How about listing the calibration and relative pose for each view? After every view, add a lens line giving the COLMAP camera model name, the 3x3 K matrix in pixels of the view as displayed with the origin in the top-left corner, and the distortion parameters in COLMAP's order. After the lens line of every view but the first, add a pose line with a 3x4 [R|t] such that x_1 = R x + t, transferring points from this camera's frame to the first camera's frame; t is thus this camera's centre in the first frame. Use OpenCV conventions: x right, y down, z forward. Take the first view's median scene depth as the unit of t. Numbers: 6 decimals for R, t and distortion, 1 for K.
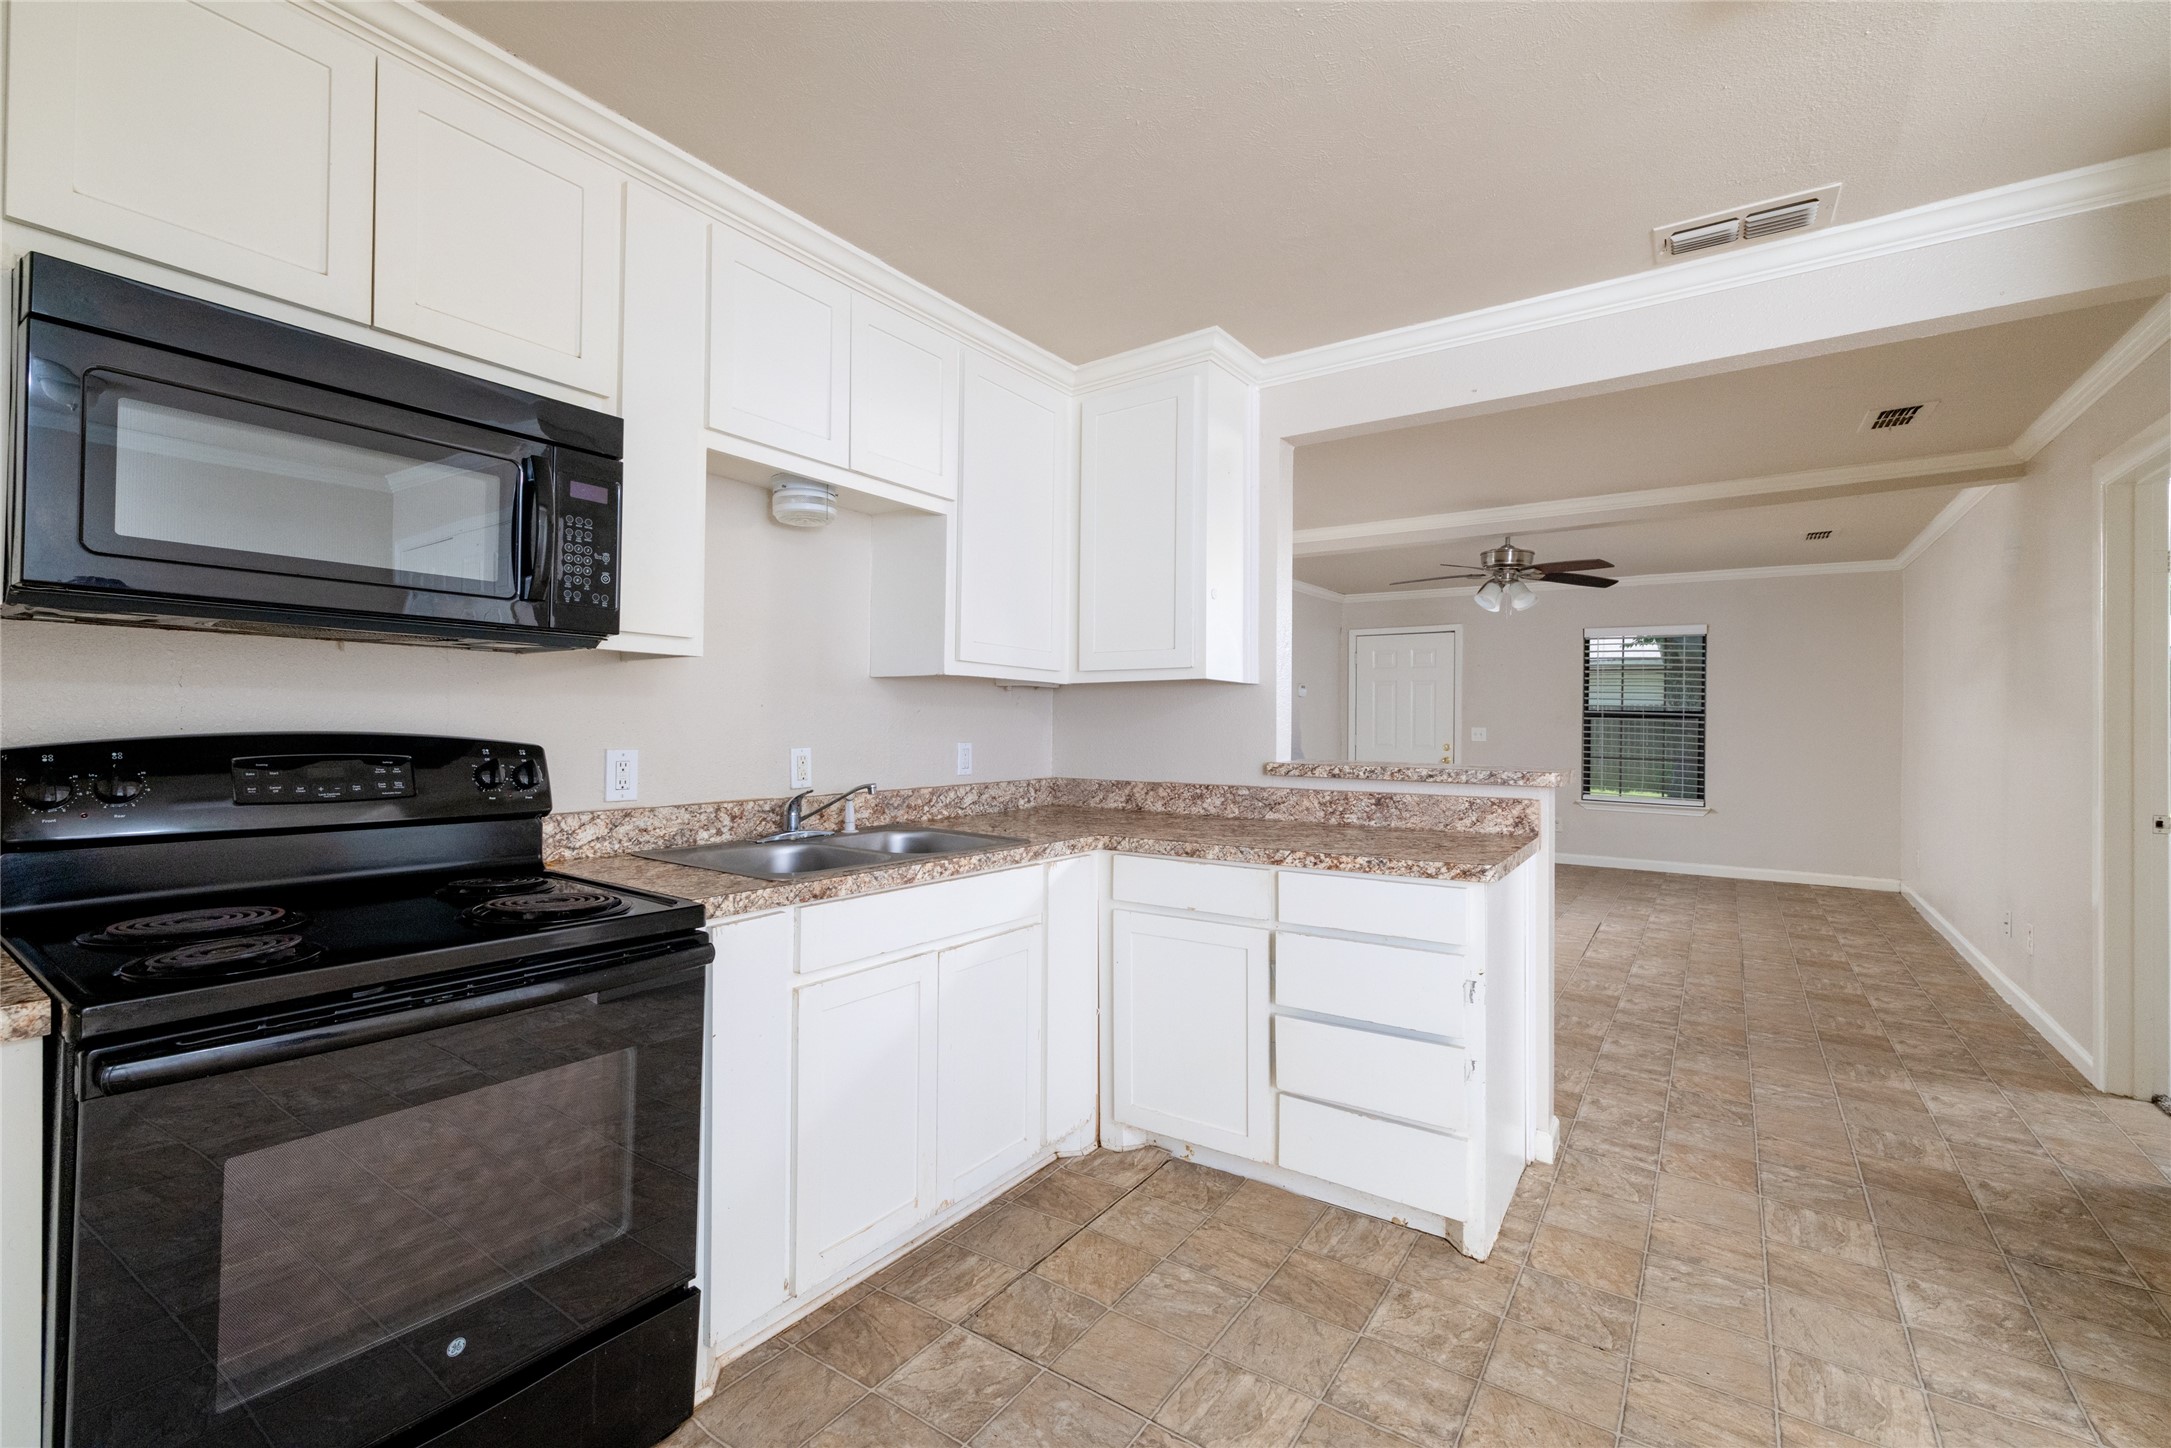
lens RADIAL K [[939.2, 0, 1098.9], [0, 939.2, 715.9], [0, 0, 1]] dist [-0.015464, 0.010381]
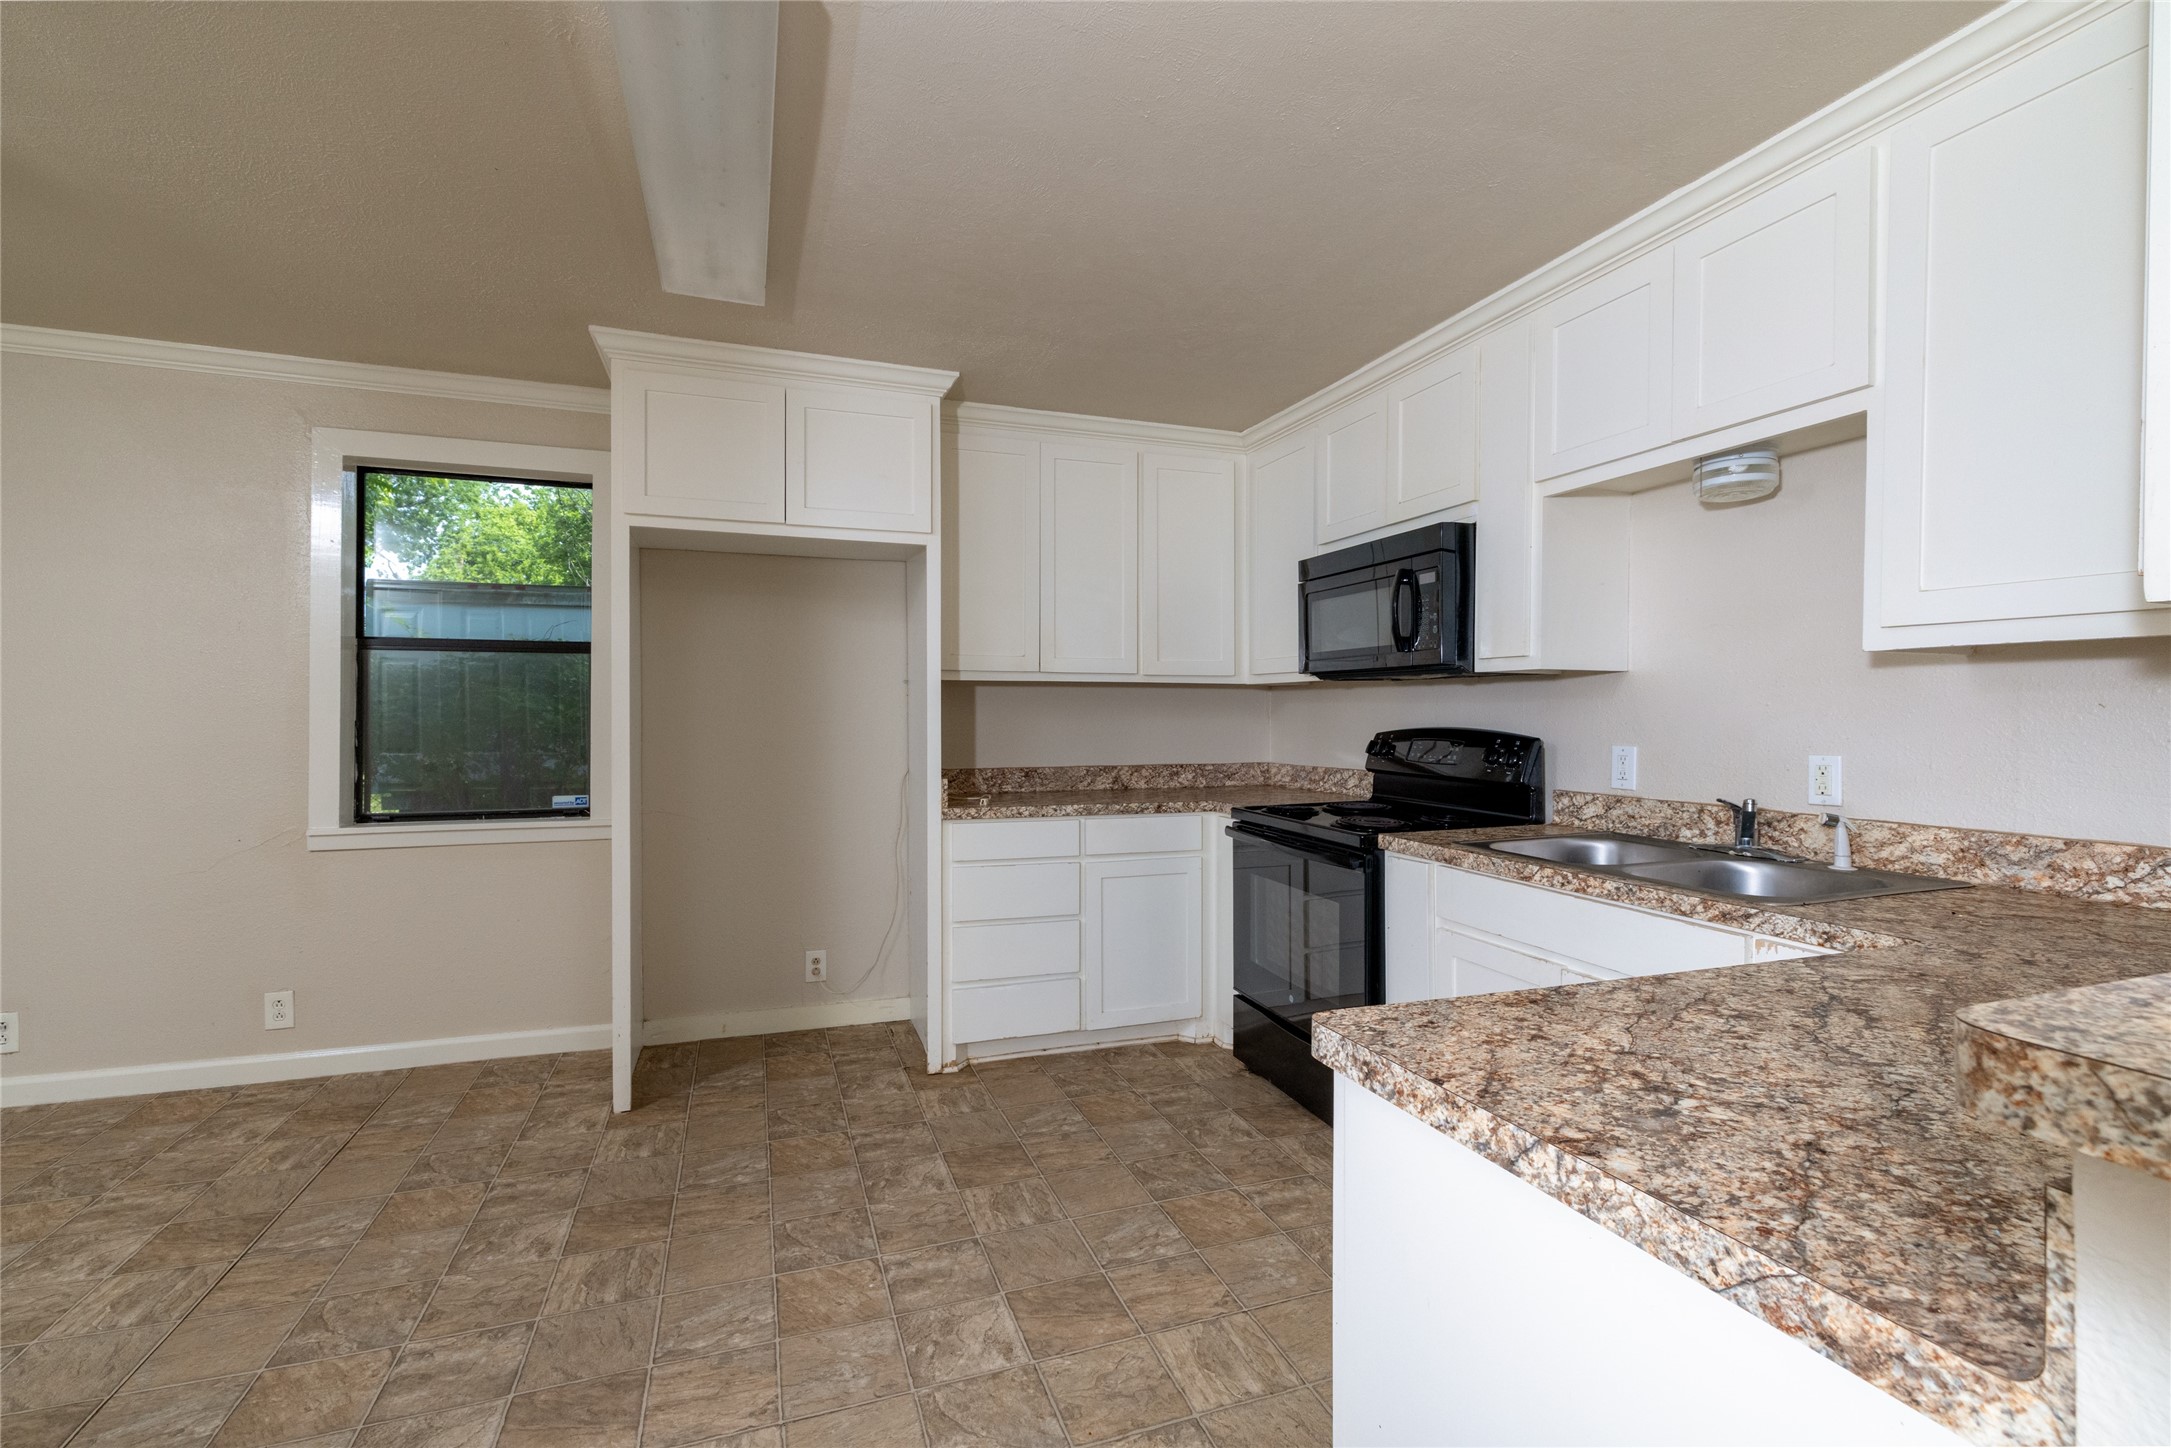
lens RADIAL K [[945.0, 0, 1053.4], [0, 945.0, 716.7], [0, 0, 1]] dist [0.001047, 0.000479]
pose [[-0.622547, -0.006840, -0.782553, 0.799767], [0.000561, 0.999958, -0.009186, 0.009087], [0.782582, -0.006158, -0.622517, 1.081976]]
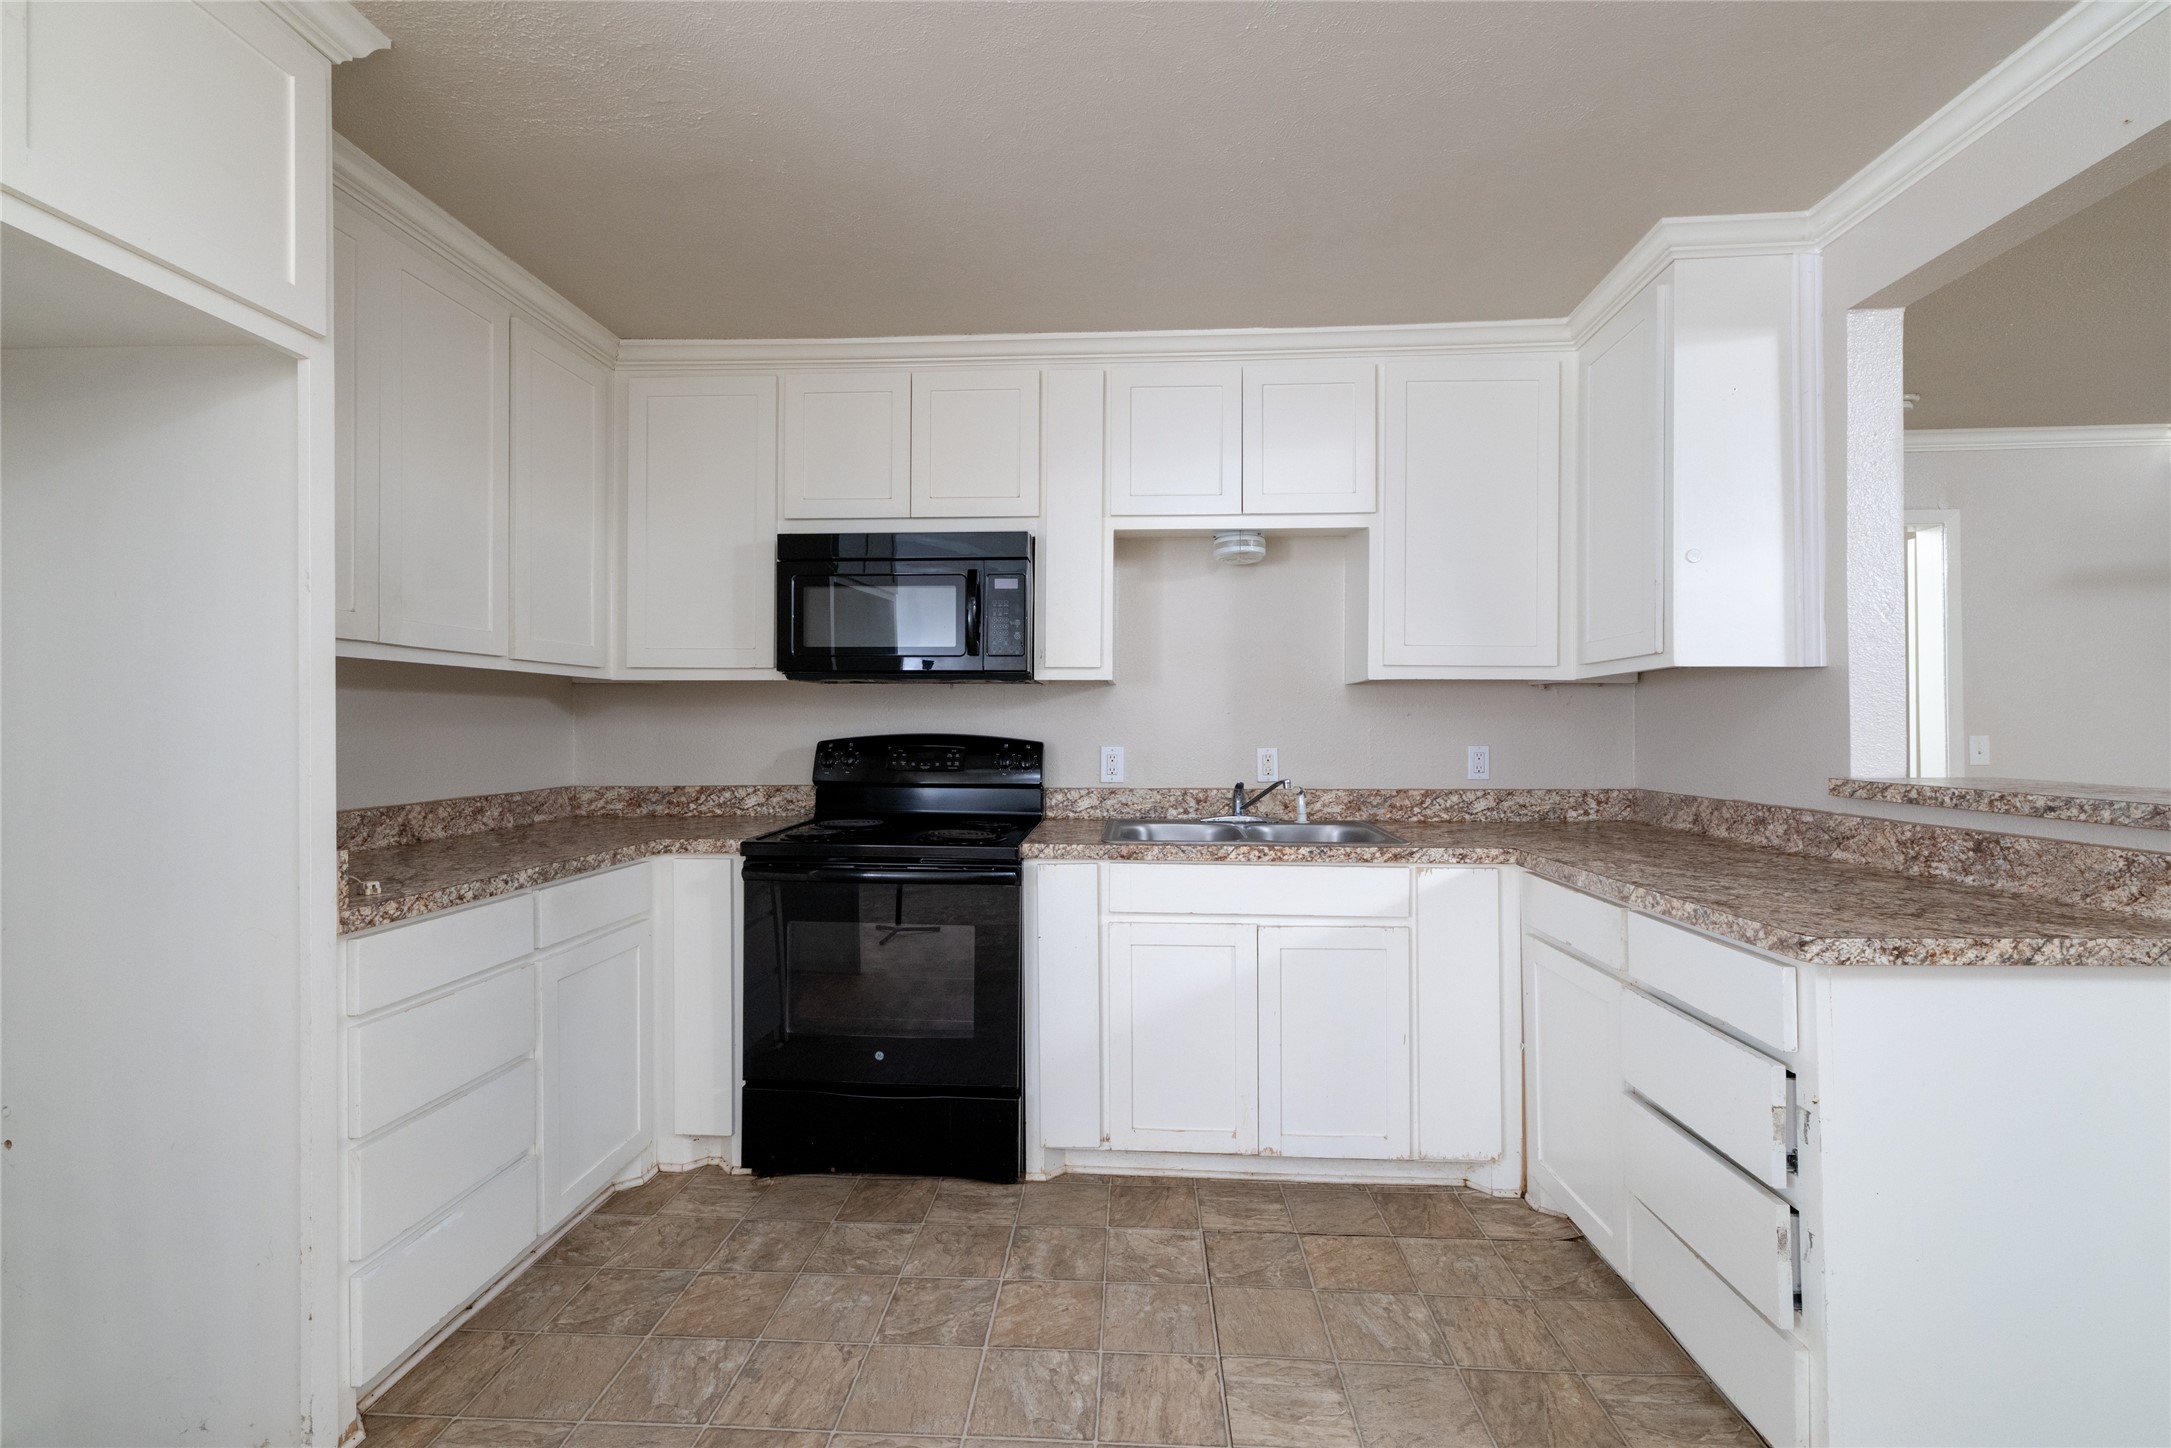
lens RADIAL K [[957.4, 0, 1079.7], [0, 957.4, 717.9], [0, 0, 1]] dist [-0.015569, 0.006654]
pose [[0.503525, -0.015723, -0.863838, 0.665271], [0.012576, 0.999862, -0.010869, 0.007010], [0.863889, -0.005391, 0.503653, 0.204970]]
